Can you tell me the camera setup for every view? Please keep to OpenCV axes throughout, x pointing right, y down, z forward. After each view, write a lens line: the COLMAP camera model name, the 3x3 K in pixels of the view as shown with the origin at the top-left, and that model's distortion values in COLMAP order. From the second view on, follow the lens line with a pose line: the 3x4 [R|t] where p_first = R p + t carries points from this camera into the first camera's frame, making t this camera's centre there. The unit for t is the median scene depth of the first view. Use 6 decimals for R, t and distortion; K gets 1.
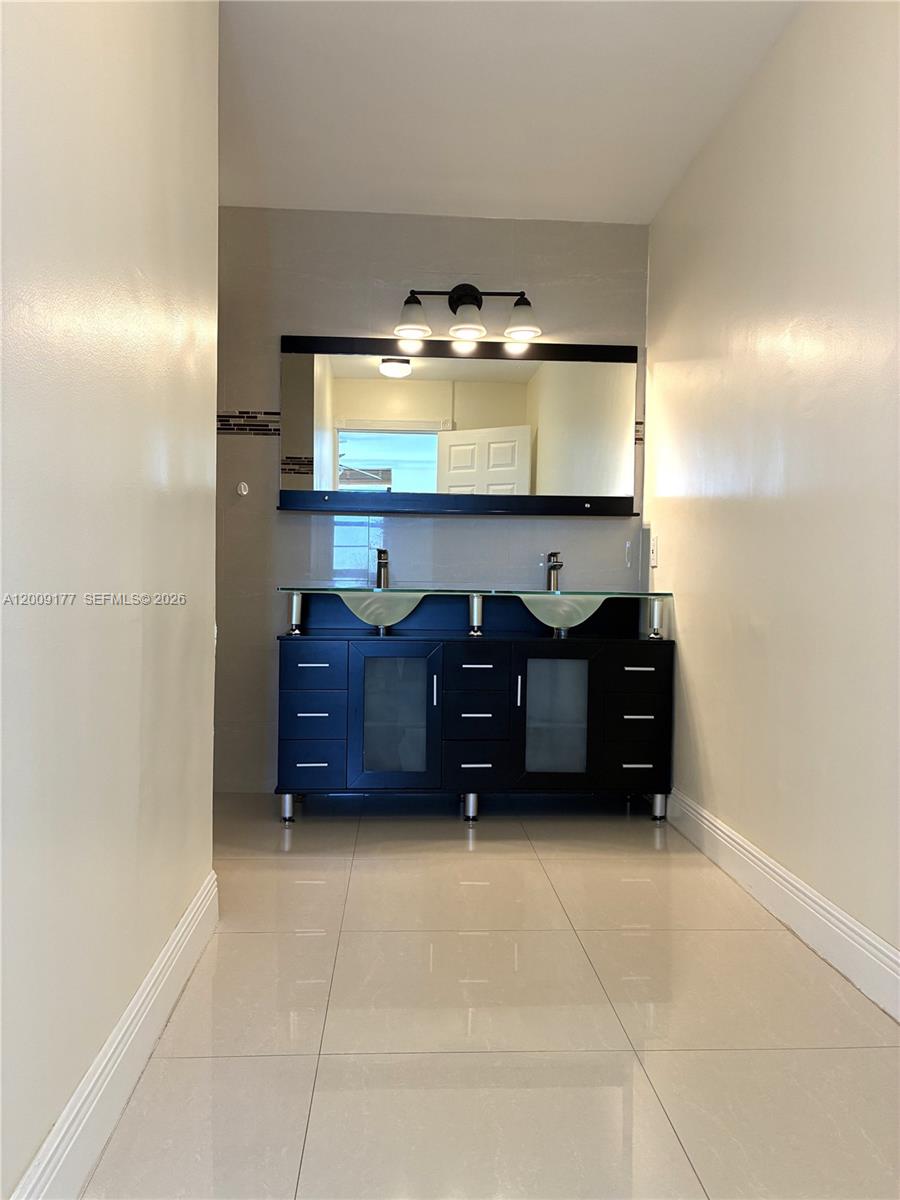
lens RADIAL K [[906.3, 0, 450.0], [0, 906.3, 600.0], [0, 0, 1]] dist [0.041796, -0.072206]
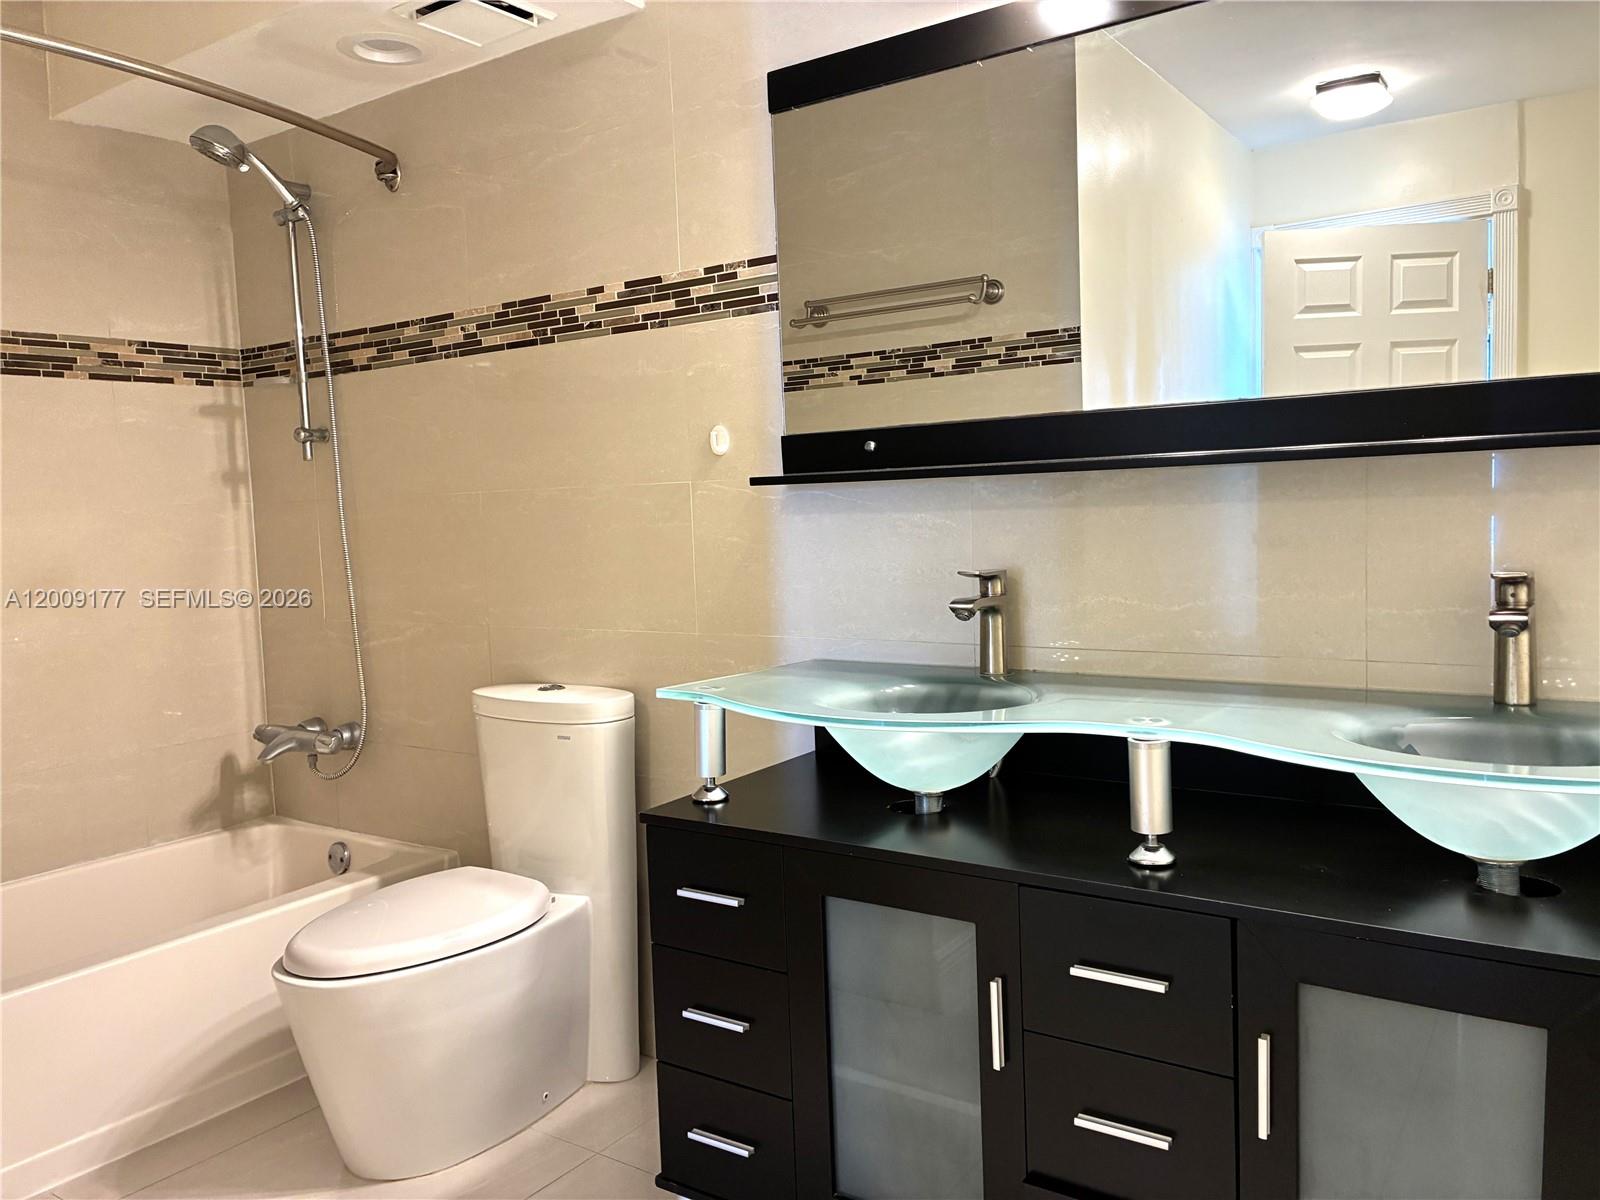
lens RADIAL K [[1208.4, 0, 800.0], [0, 1208.4, 600.0], [0, 0, 1]] dist [0.041796, -0.072206]
pose [[0.786947, 0.009451, -0.616948, 0.178521], [0.034497, 0.997645, 0.059285, -0.076612], [0.616055, -0.067937, 0.784768, 0.543375]]
